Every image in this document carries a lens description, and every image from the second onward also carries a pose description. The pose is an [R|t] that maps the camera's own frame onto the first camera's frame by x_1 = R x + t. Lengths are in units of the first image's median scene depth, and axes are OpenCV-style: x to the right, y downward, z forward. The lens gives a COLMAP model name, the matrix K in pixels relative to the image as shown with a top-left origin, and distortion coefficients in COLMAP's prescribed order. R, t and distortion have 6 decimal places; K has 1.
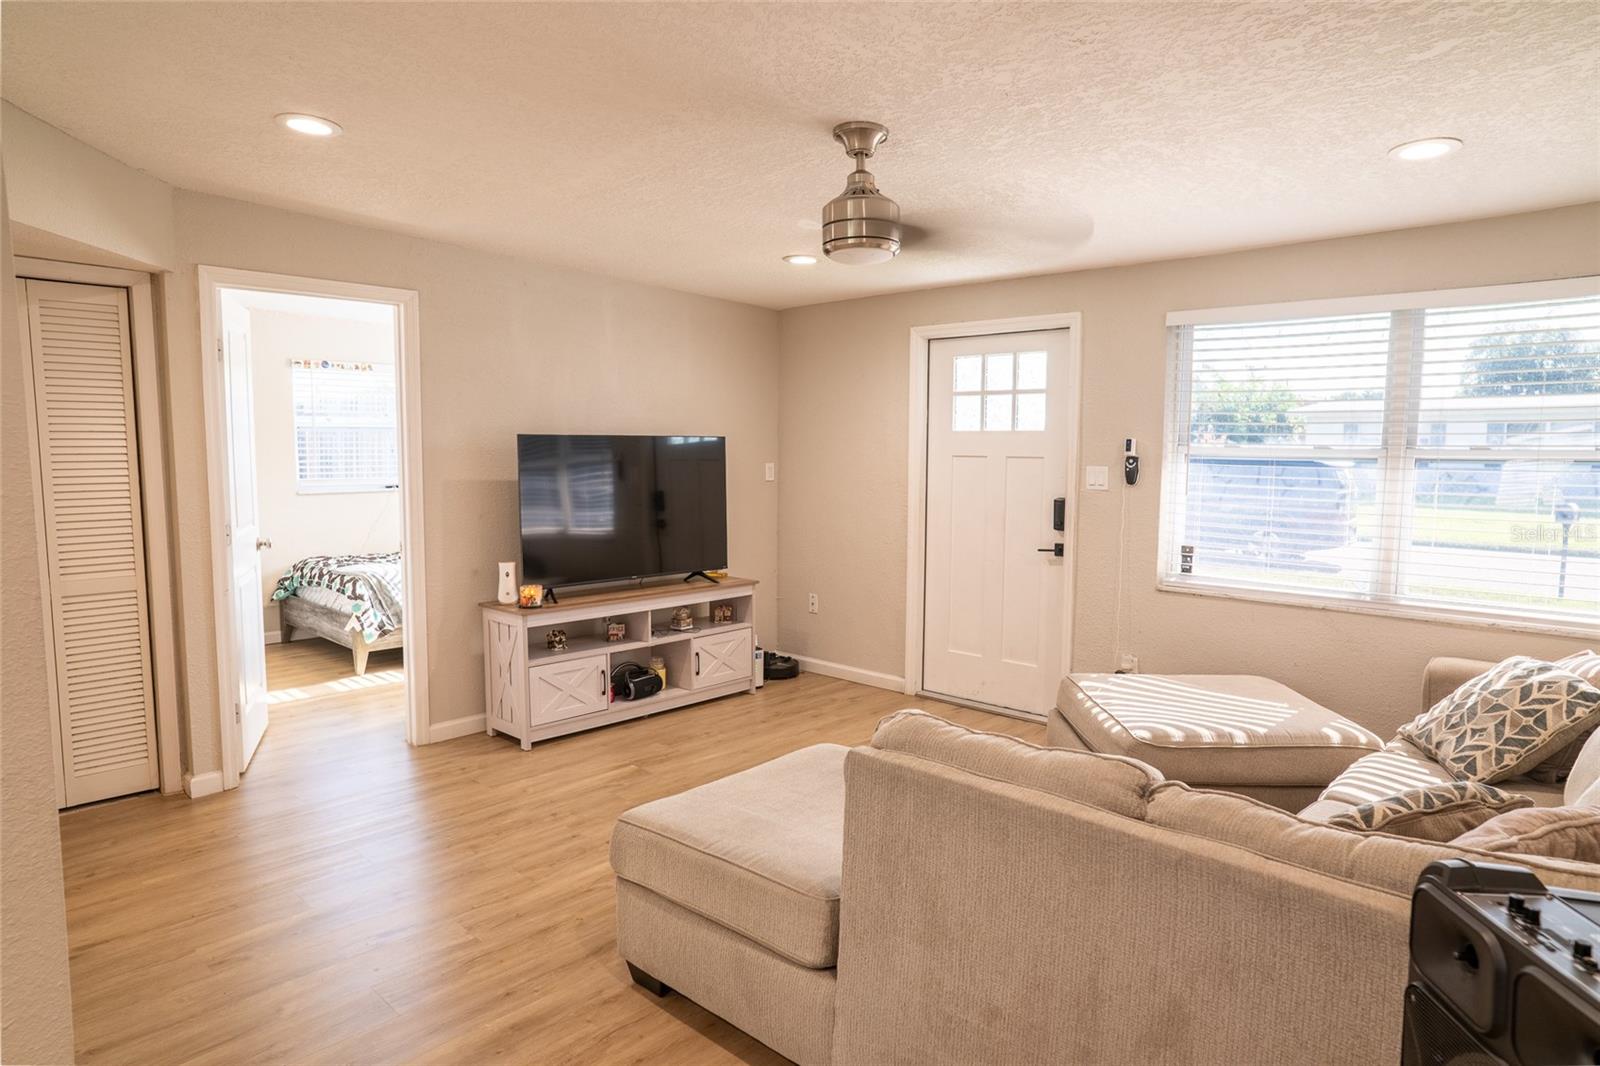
lens RADIAL K [[950.7, 0, 791.4], [0, 950.7, 540.0], [0, 0, 1]] dist [-0.050149, 0.029075]
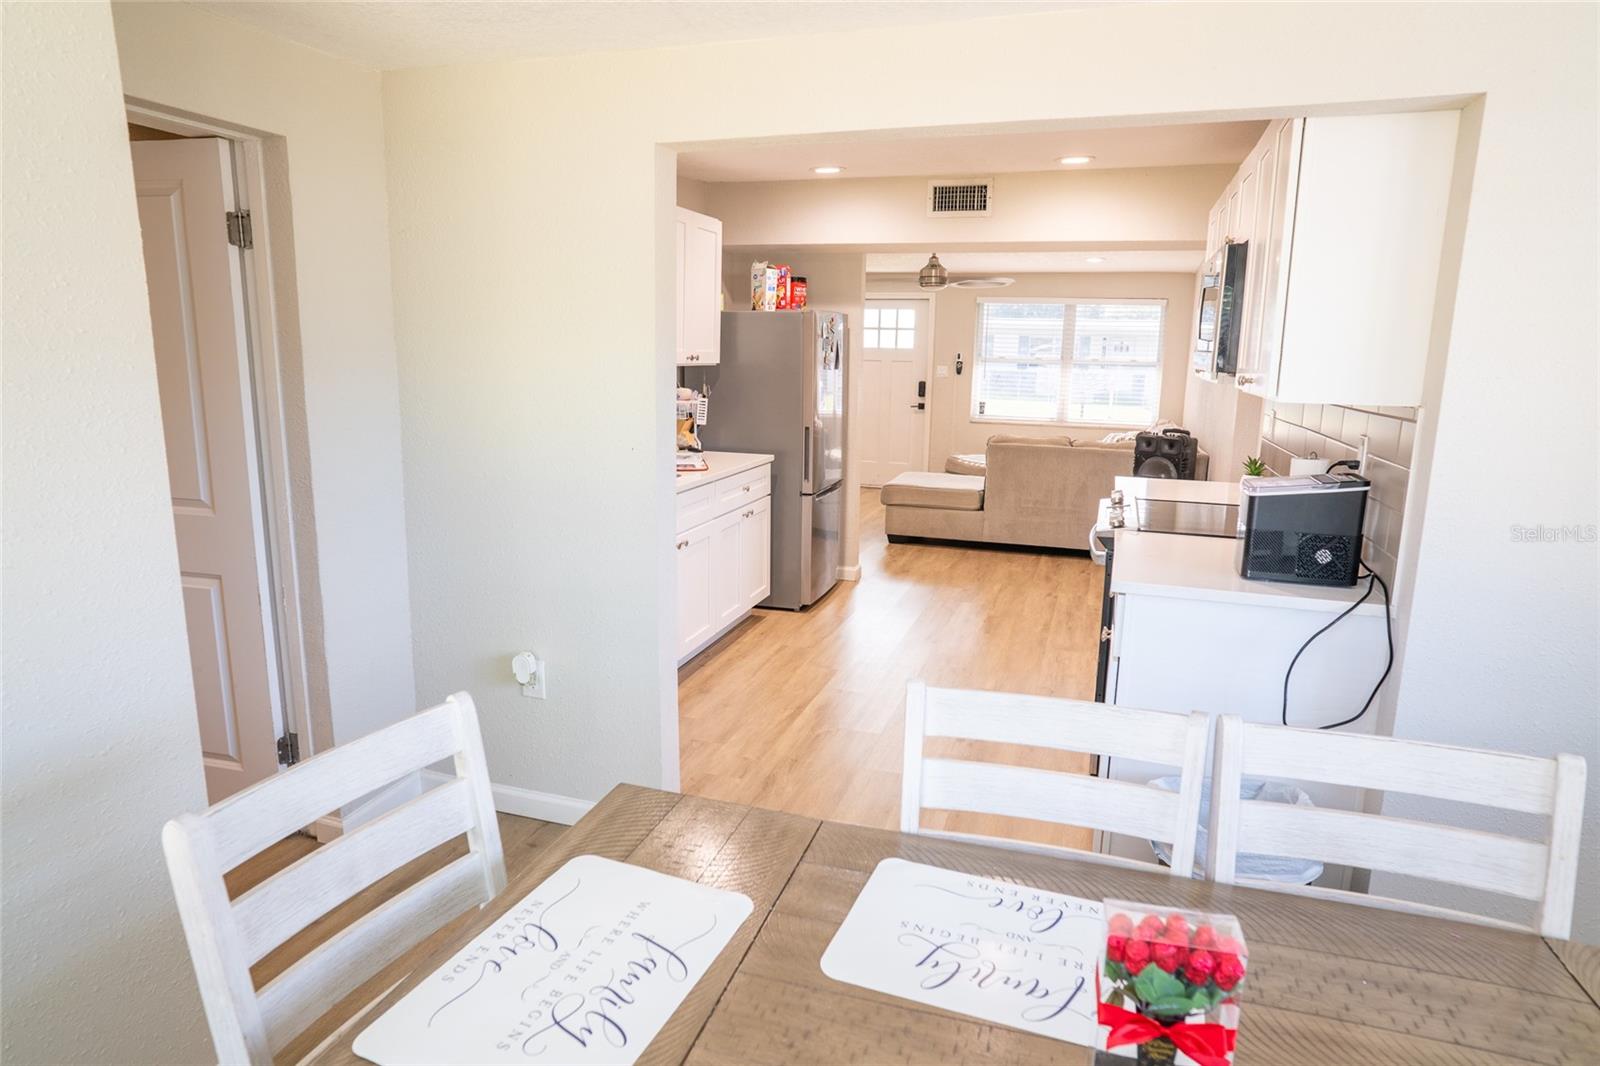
lens RADIAL K [[950.7, 0, 803.7], [0, 950.7, 537.8], [0, 0, 1]] dist [-0.050149, 0.029075]
pose [[0.901877, -0.072465, 0.425872, -0.871176], [0.028584, 0.993680, 0.108549, 0.064830], [-0.431047, -0.085724, 0.898248, -0.804152]]
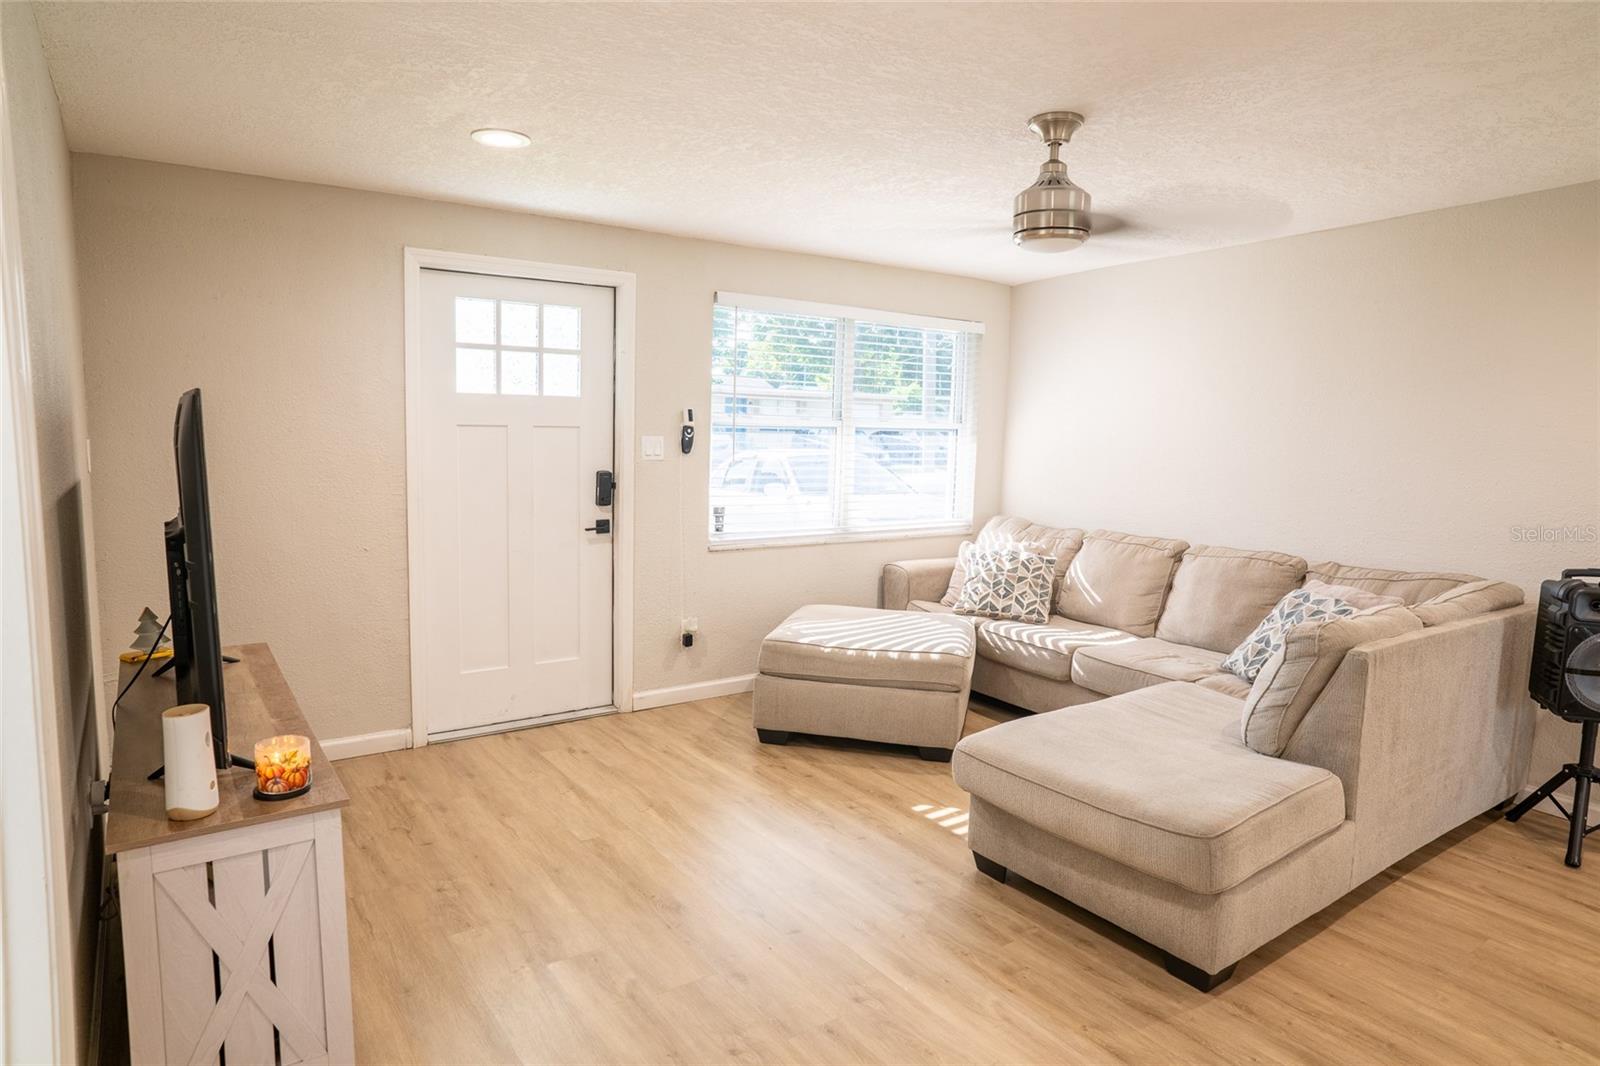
lens RADIAL K [[950.7, 0, 804.1], [0, 950.7, 534.3], [0, 0, 1]] dist [-0.050149, 0.029075]
pose [[0.189940, -0.120311, 0.974396, -0.589390], [0.072003, 0.991498, 0.108387, -0.068891], [-0.979152, 0.049572, 0.196988, 0.626363]]
